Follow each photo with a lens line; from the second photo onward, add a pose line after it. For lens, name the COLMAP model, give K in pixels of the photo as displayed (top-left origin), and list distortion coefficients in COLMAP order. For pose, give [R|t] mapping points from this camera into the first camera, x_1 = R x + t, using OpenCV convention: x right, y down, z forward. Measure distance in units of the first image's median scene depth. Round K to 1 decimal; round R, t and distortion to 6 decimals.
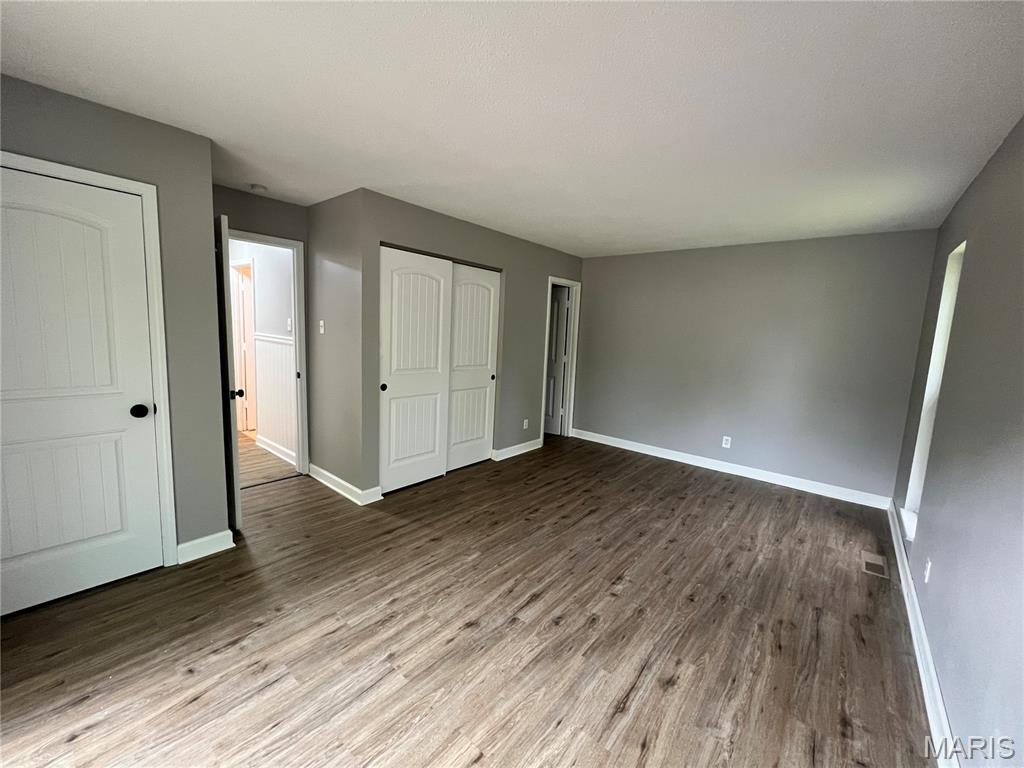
lens RADIAL K [[412.8, 0, 506.7], [0, 412.8, 384.1], [0, 0, 1]] dist [-0.001672, 0.000260]
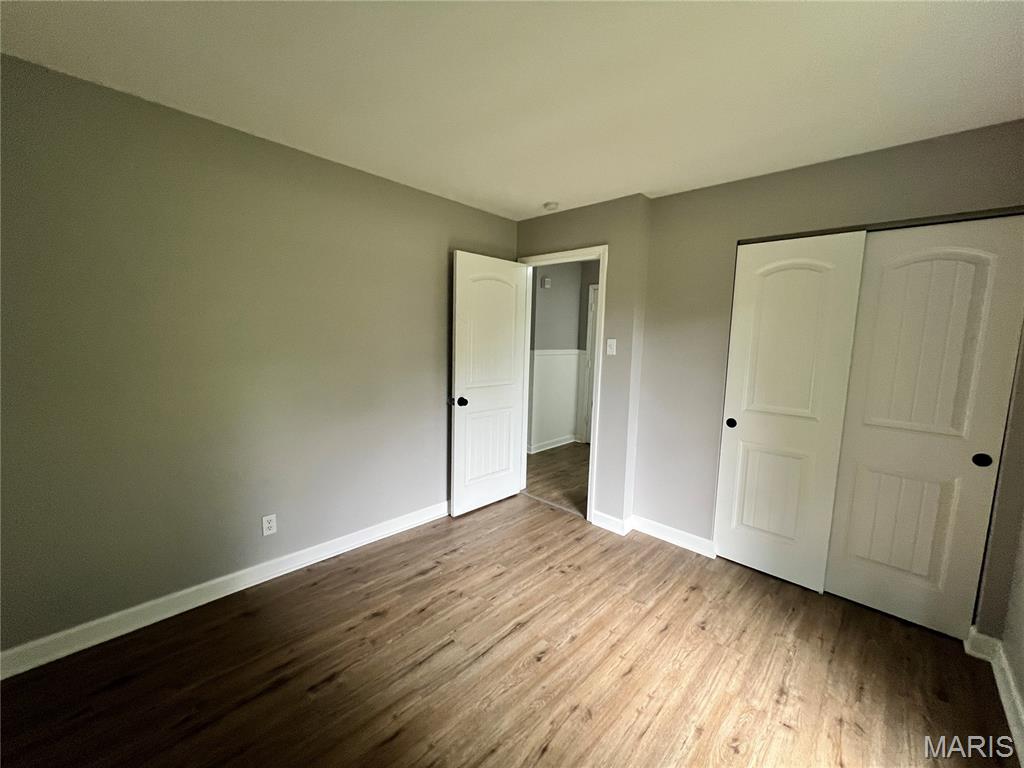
lens RADIAL K [[412.8, 0, 505.3], [0, 412.8, 379.4], [0, 0, 1]] dist [-0.001672, 0.000260]
pose [[-0.060926, 0.057975, -0.996457, 0.549101], [-0.163492, 0.984249, 0.067261, -0.058914], [0.984662, 0.167010, -0.050488, 0.649956]]
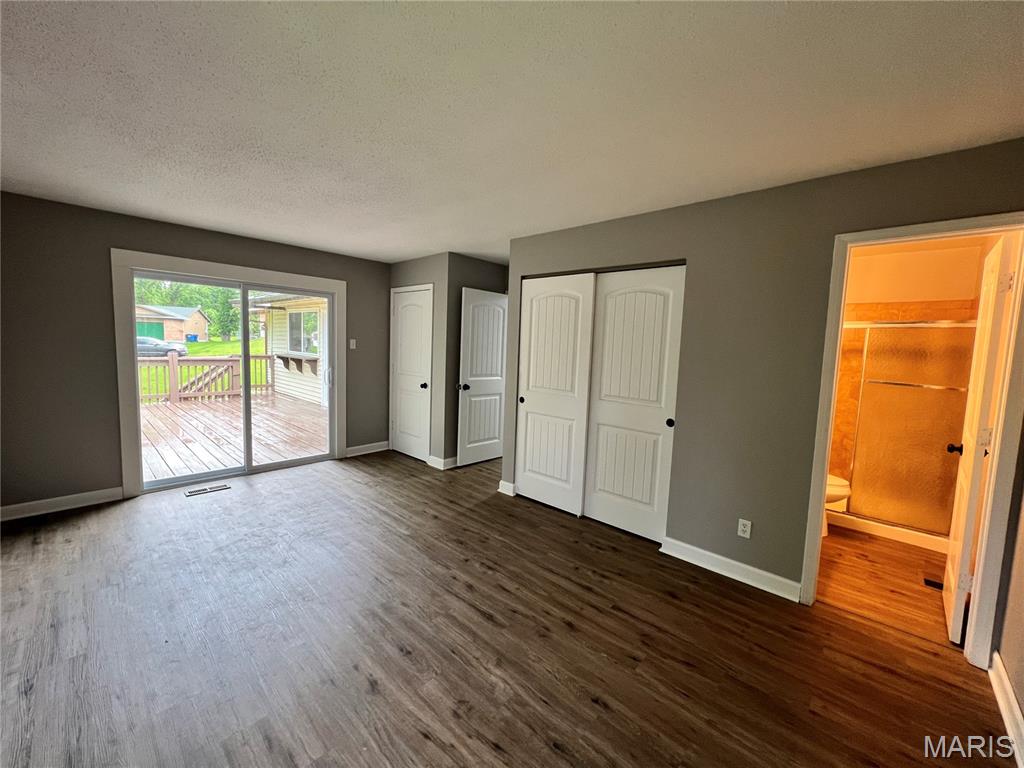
lens RADIAL K [[412.8, 0, 514.8], [0, 412.8, 381.1], [0, 0, 1]] dist [-0.001672, 0.000260]
pose [[-0.041547, 0.041165, -0.998288, 0.862443], [-0.169533, 0.984372, 0.047647, -0.096622], [0.984648, 0.171222, -0.033919, 1.027325]]
